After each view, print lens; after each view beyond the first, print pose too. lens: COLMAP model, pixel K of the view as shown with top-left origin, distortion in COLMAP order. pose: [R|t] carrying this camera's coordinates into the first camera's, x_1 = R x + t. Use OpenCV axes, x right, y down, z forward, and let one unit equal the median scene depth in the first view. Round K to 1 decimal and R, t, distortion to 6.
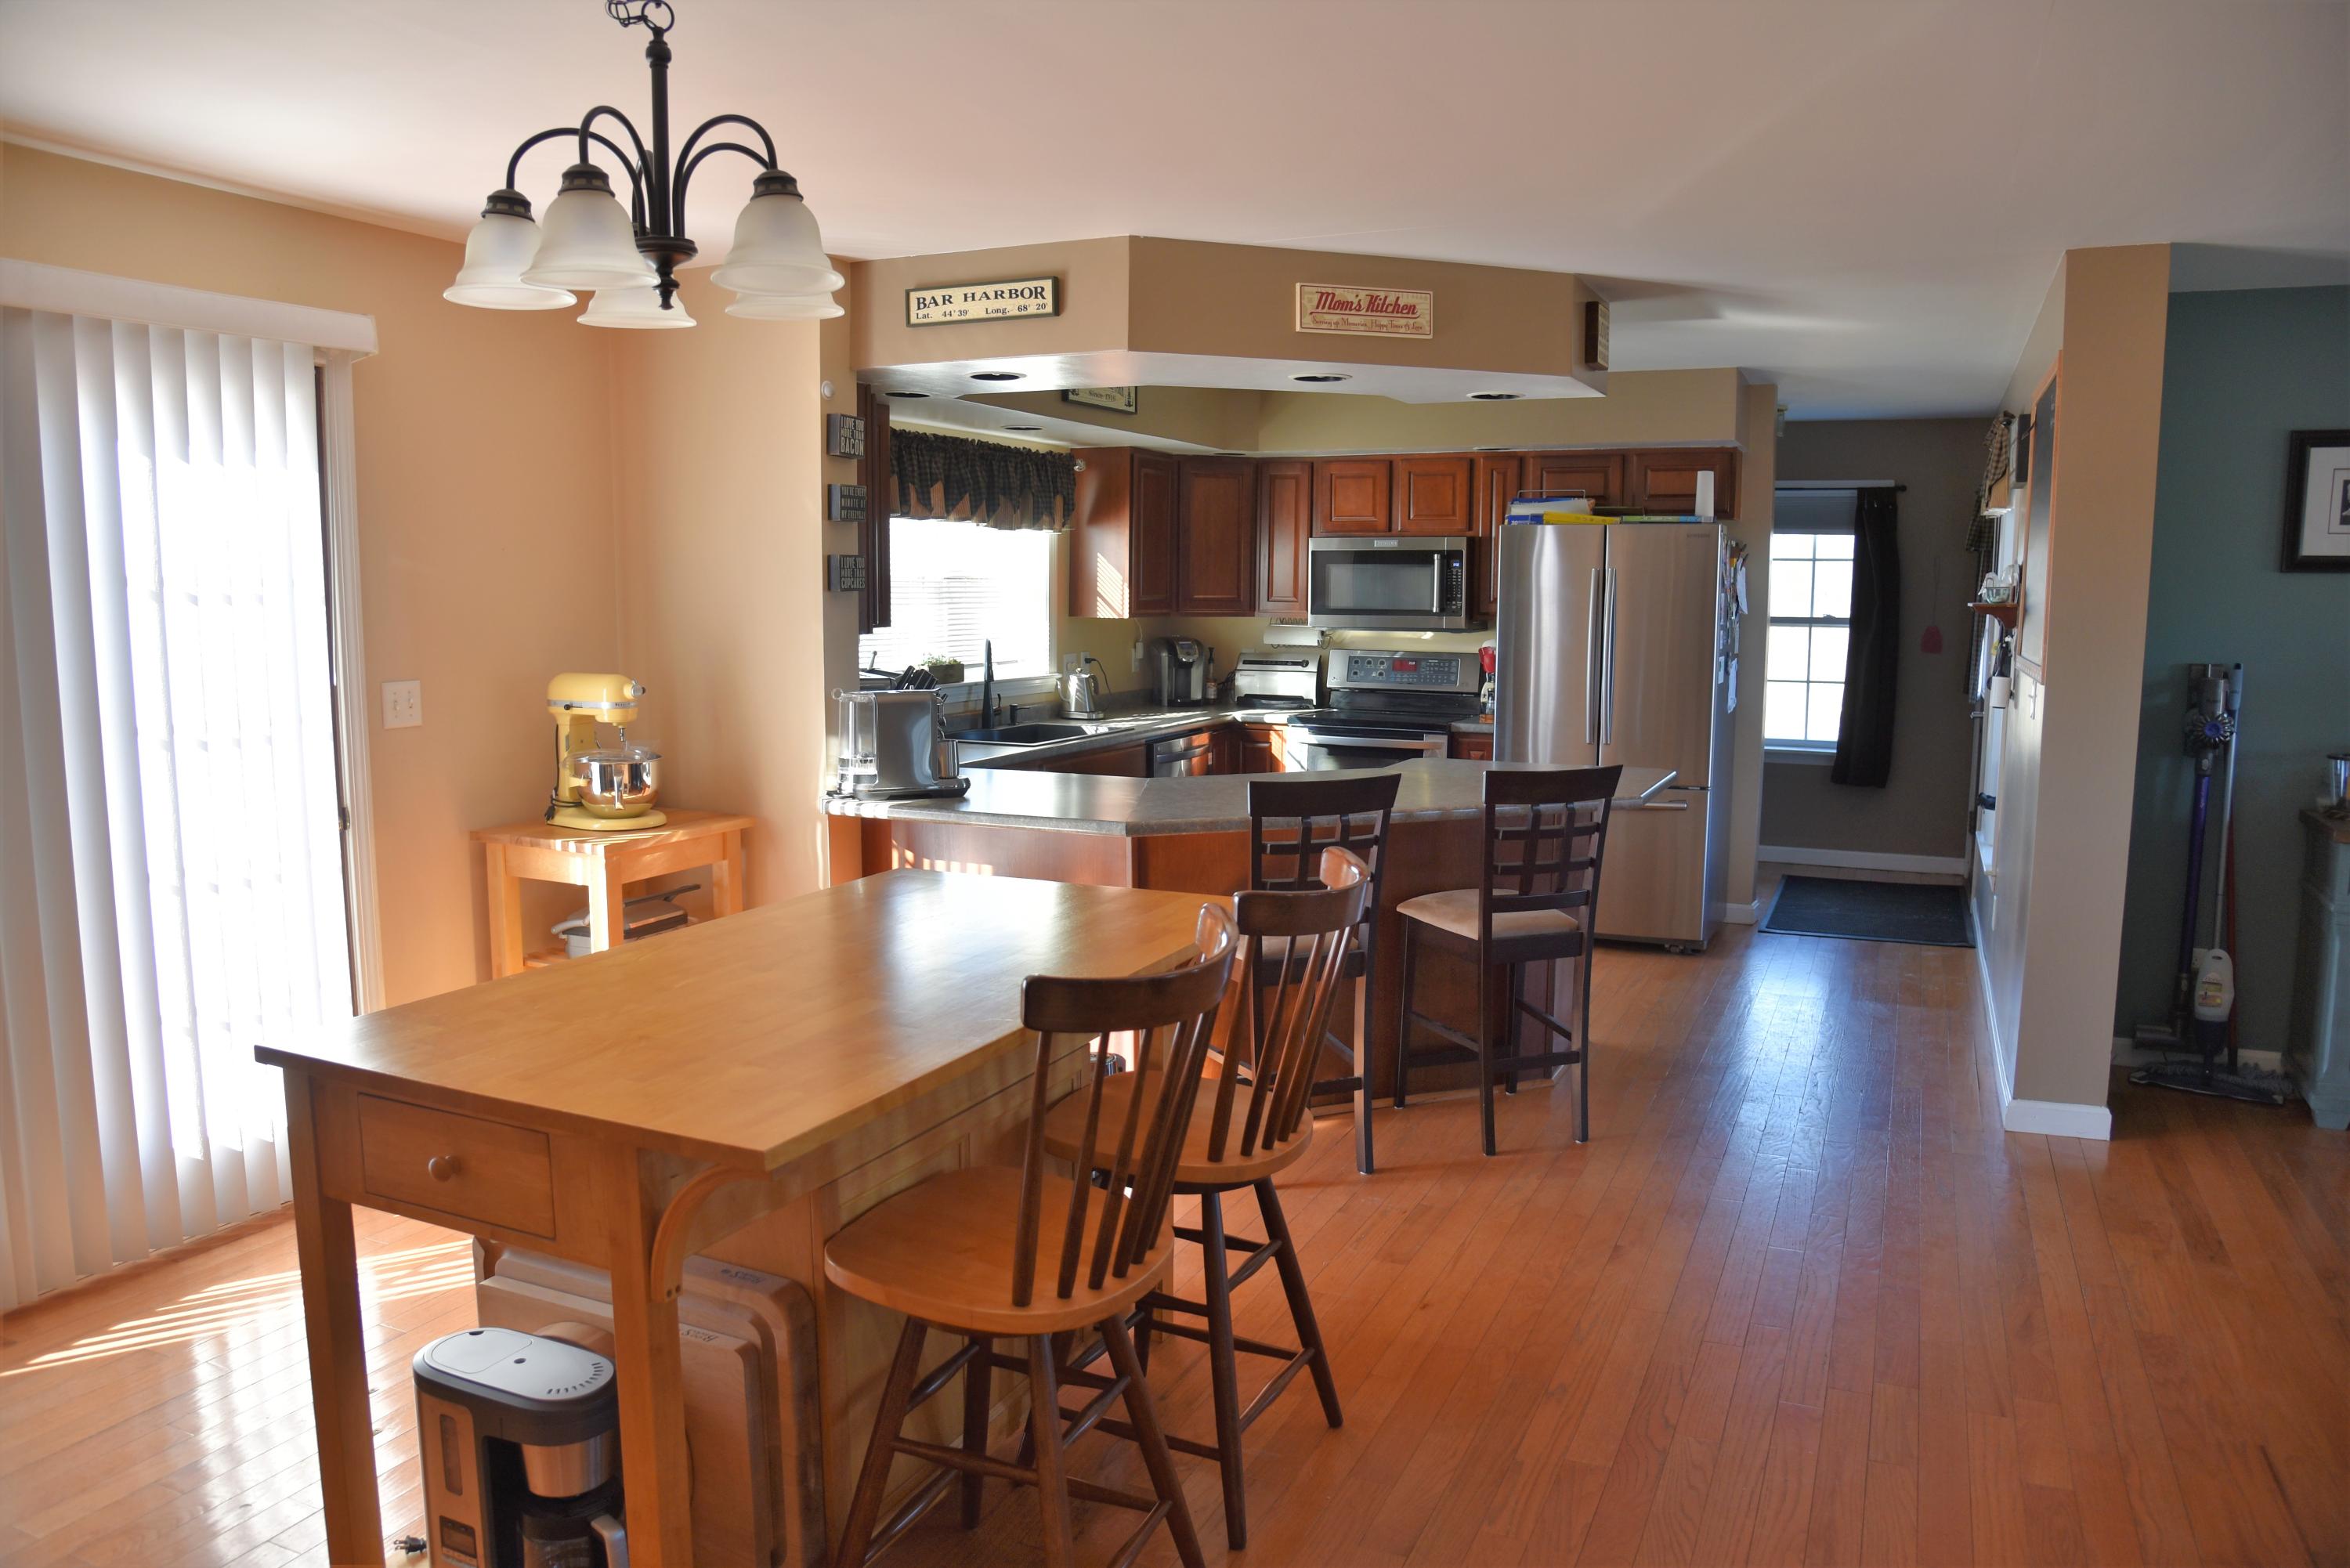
lens RADIAL K [[1639.0, 0, 1175.0], [0, 1639.0, 784.0], [0, 0, 1]] dist [-0.103754, -0.000938]
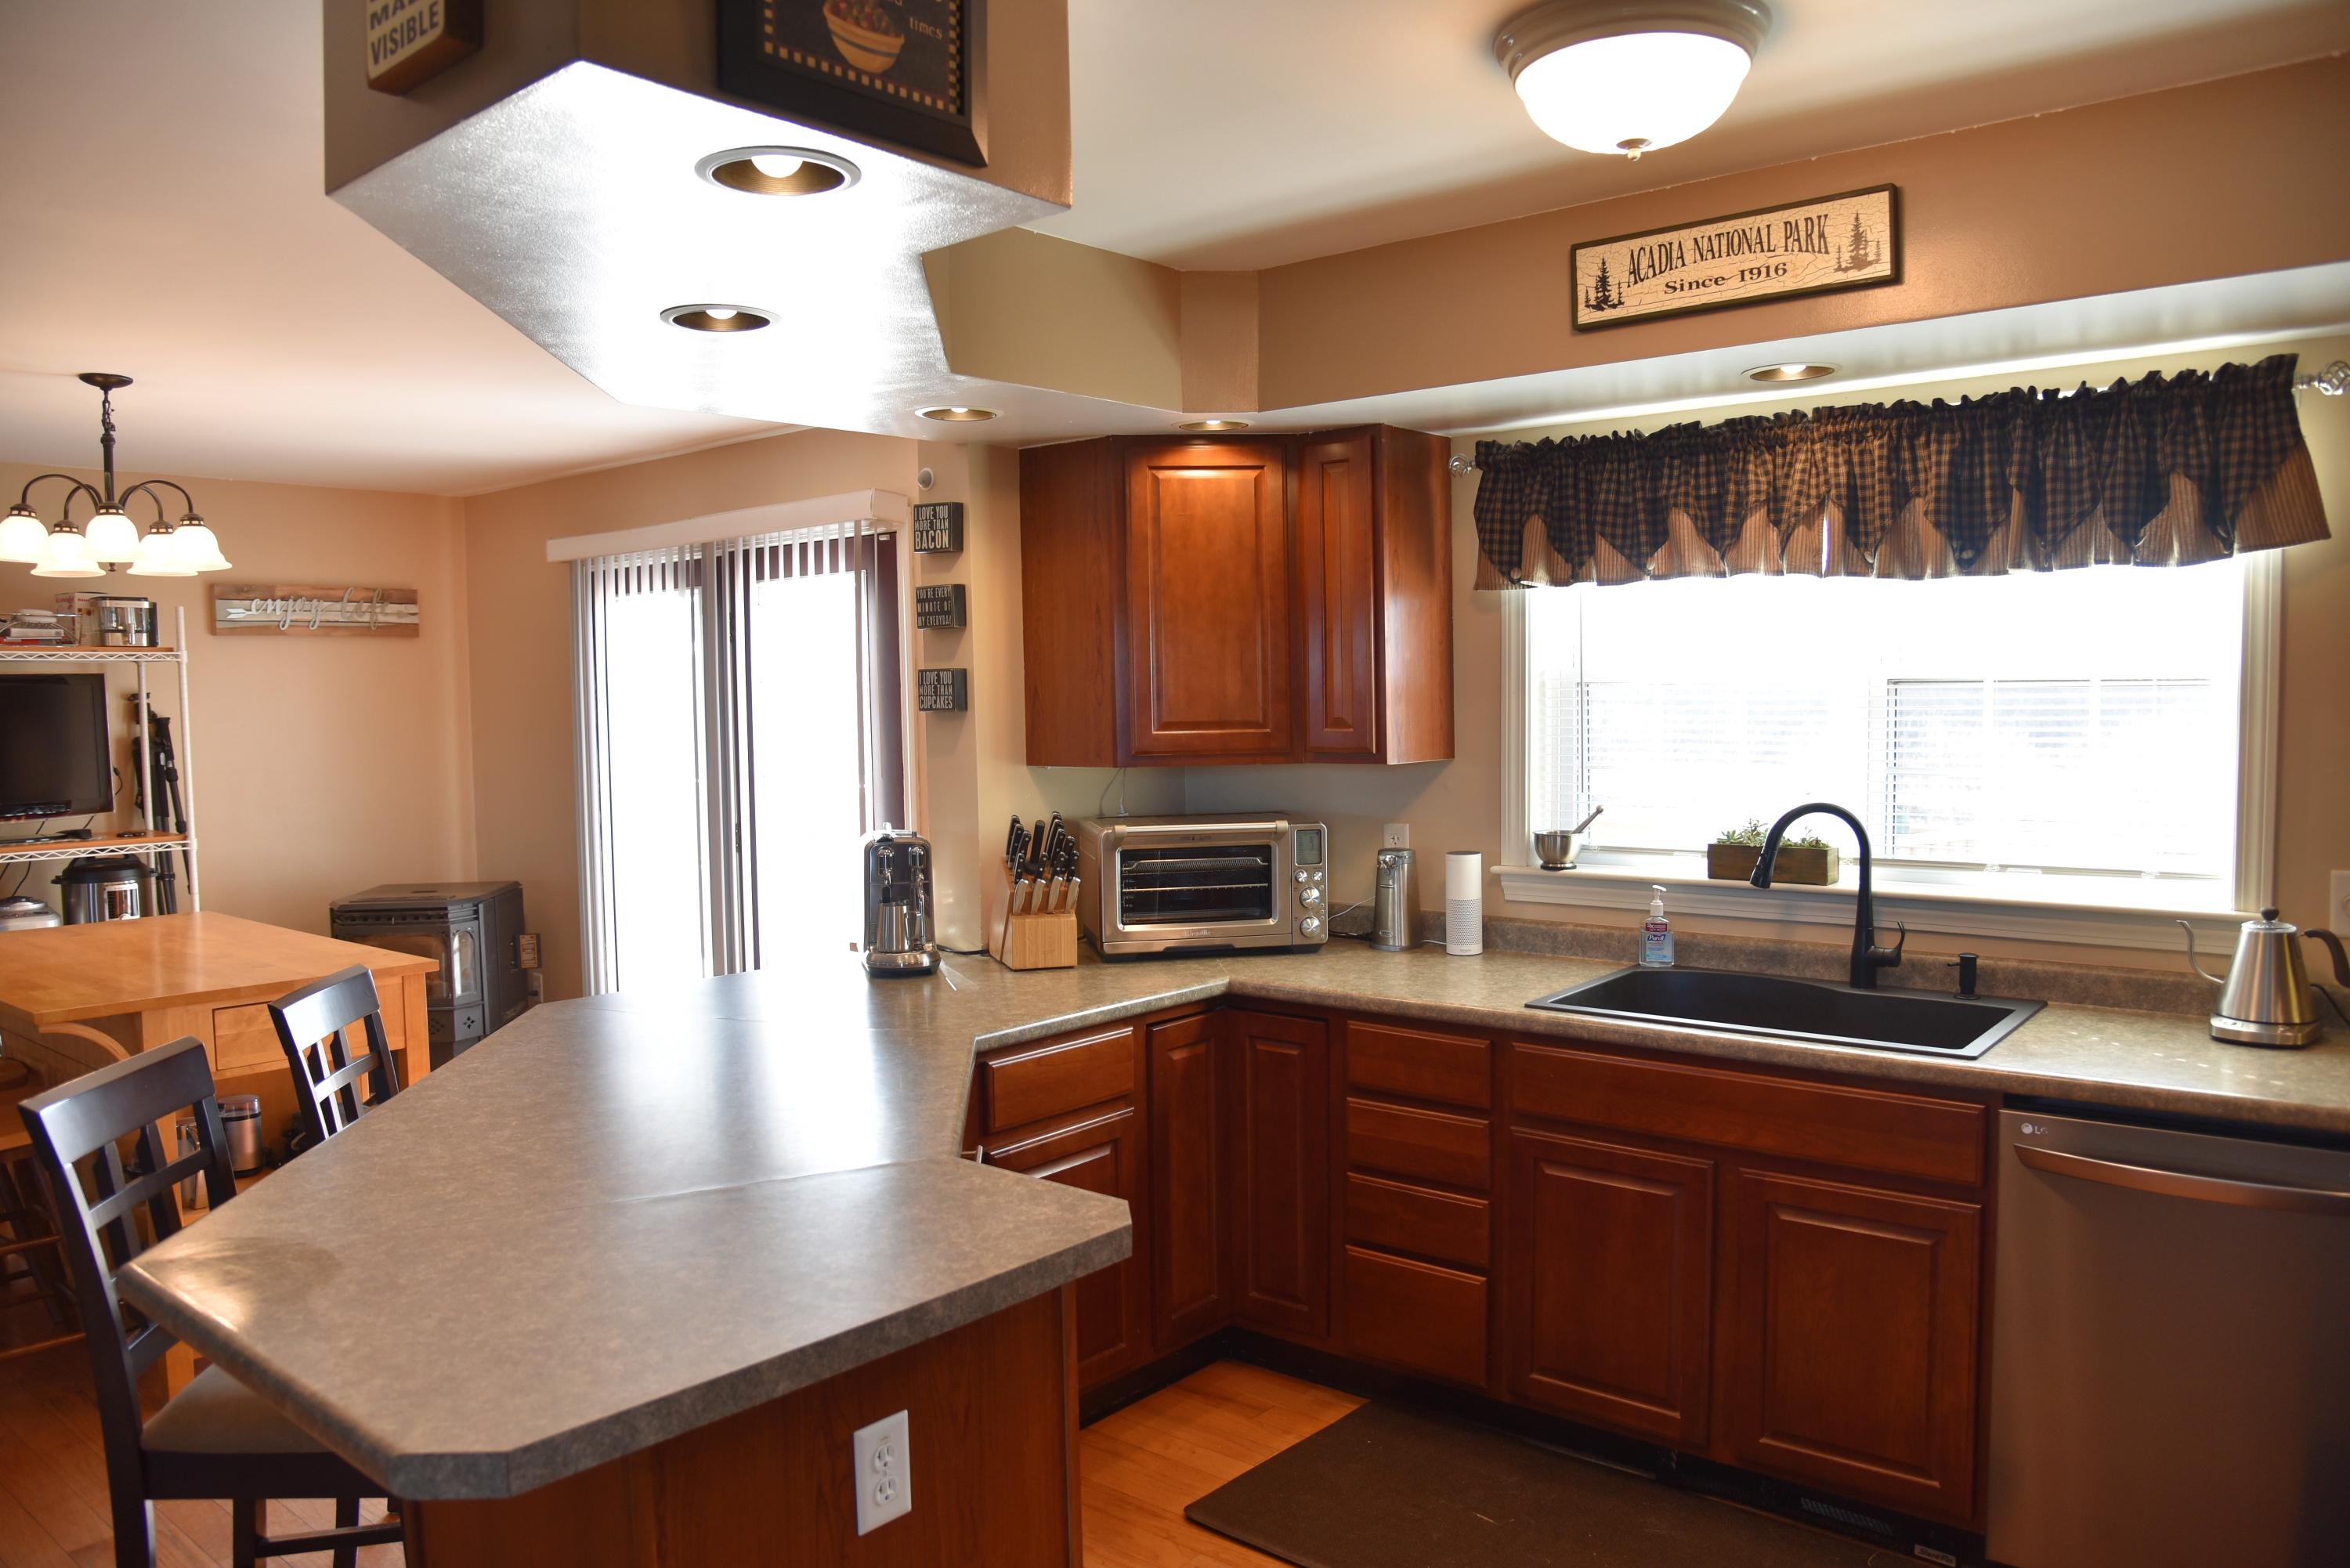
lens RADIAL K [[1636.5, 0, 1187.8], [0, 1636.5, 776.8], [0, 0, 1]] dist [-0.112546, 0.065931]
pose [[-0.259592, 0.046512, -0.964598, 0.368743], [-0.107593, 0.991228, 0.076751, -0.103396], [0.959706, 0.123707, -0.252310, 0.850291]]
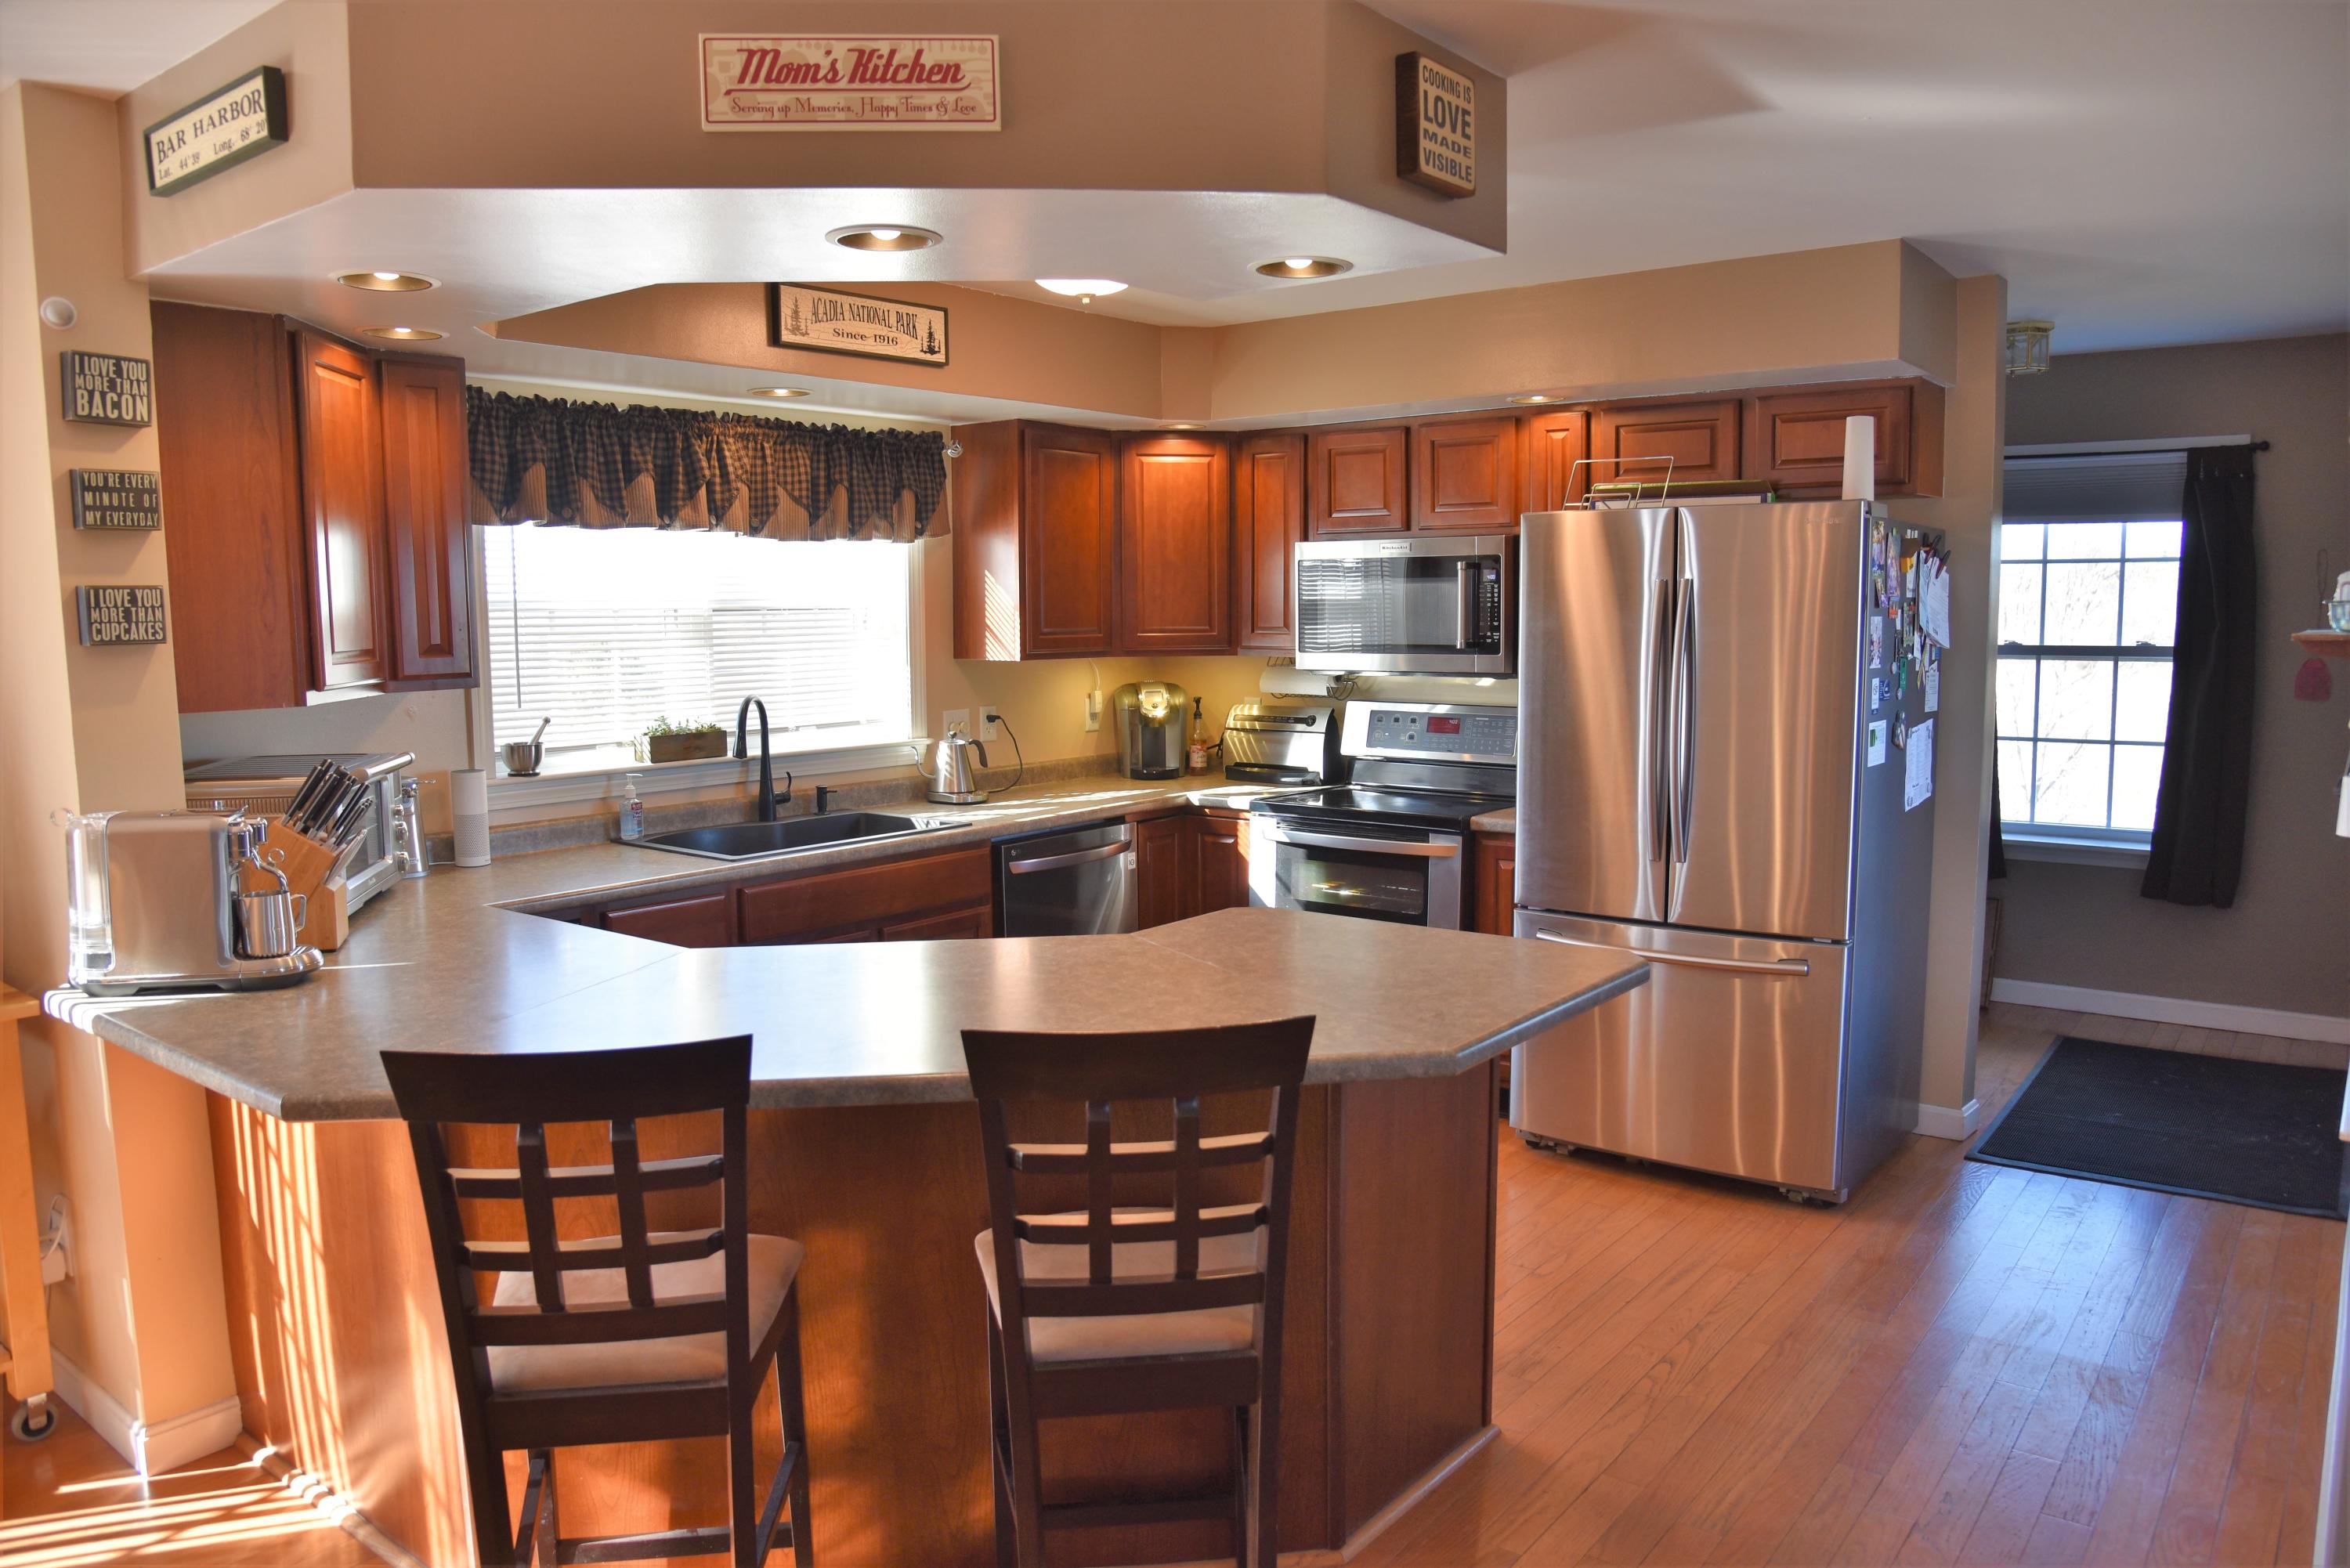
lens RADIAL K [[1636.5, 0, 1187.8], [0, 1636.5, 776.8], [0, 0, 1]] dist [-0.112546, 0.065931]
pose [[0.973754, 0.008745, -0.227434, 0.206007], [-0.012803, 0.999784, -0.016375, -0.040752], [0.227242, 0.018857, 0.973656, 0.329980]]
